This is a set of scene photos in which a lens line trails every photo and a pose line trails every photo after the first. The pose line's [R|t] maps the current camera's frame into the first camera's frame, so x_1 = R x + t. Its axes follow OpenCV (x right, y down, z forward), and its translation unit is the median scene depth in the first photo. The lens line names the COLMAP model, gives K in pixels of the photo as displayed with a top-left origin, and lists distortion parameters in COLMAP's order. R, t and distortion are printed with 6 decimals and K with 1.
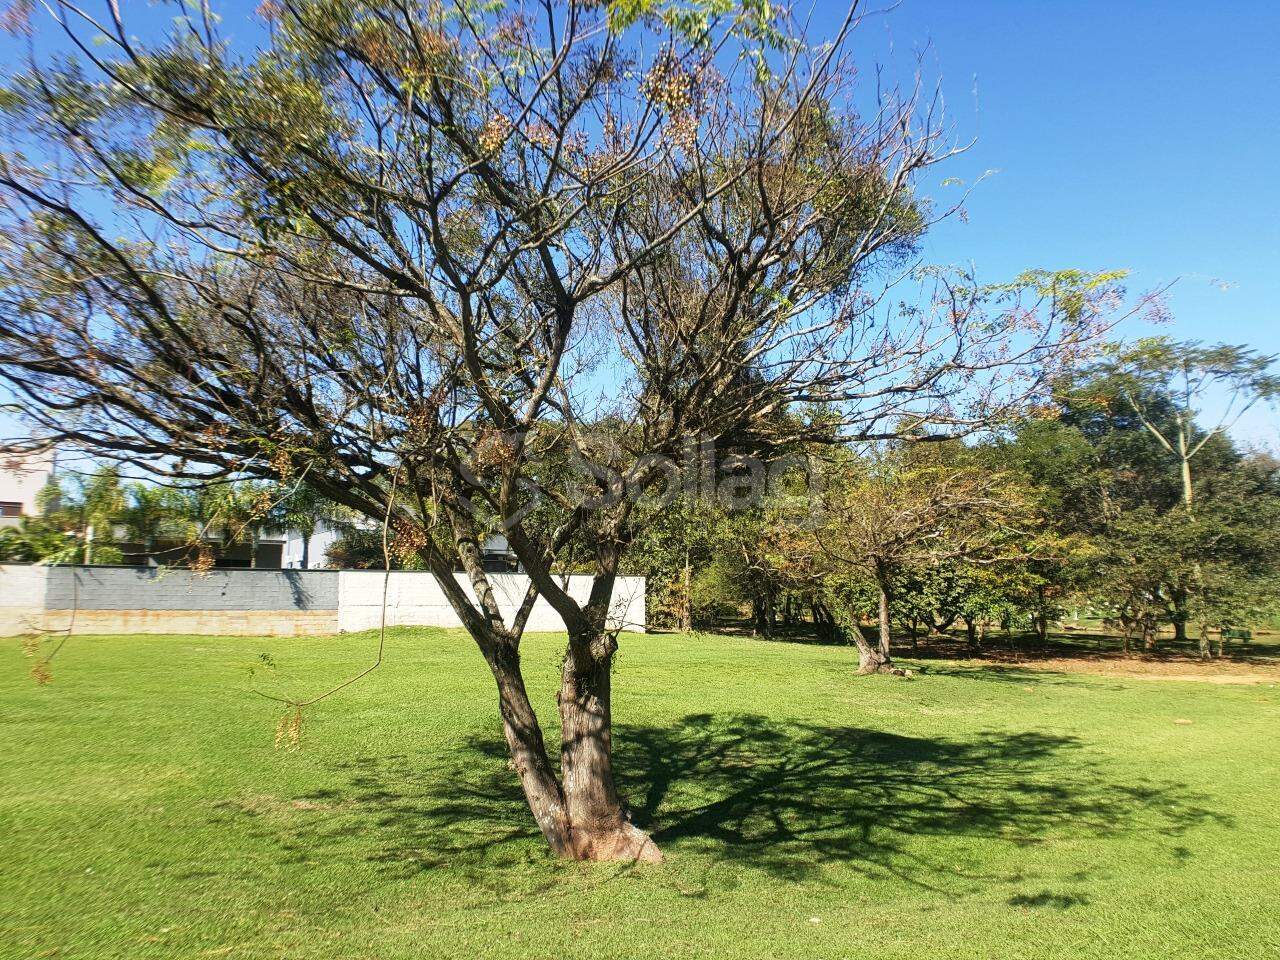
lens RADIAL K [[867.6, 0, 619.2], [0, 867.6, 464.0], [0, 0, 1]] dist [-0.051590, -0.027159]
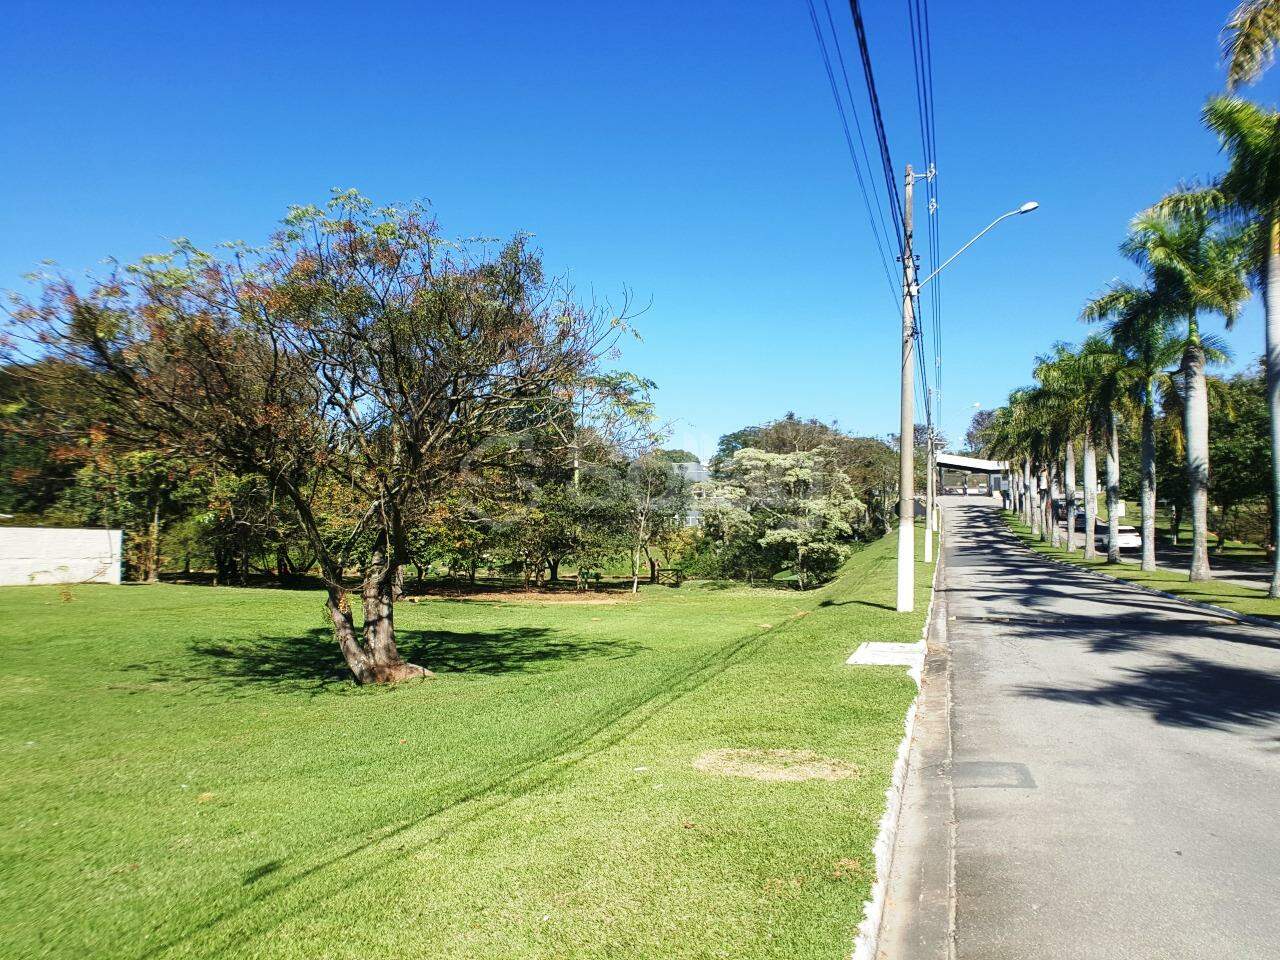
lens RADIAL K [[867.6, 0, 634.8], [0, 867.6, 489.2], [0, 0, 1]] dist [-0.051590, -0.027159]
pose [[0.754083, 0.034440, 0.655875, -0.212543], [-0.086423, 0.995144, 0.047109, -0.019980], [-0.651068, -0.092207, 0.753398, -0.170880]]
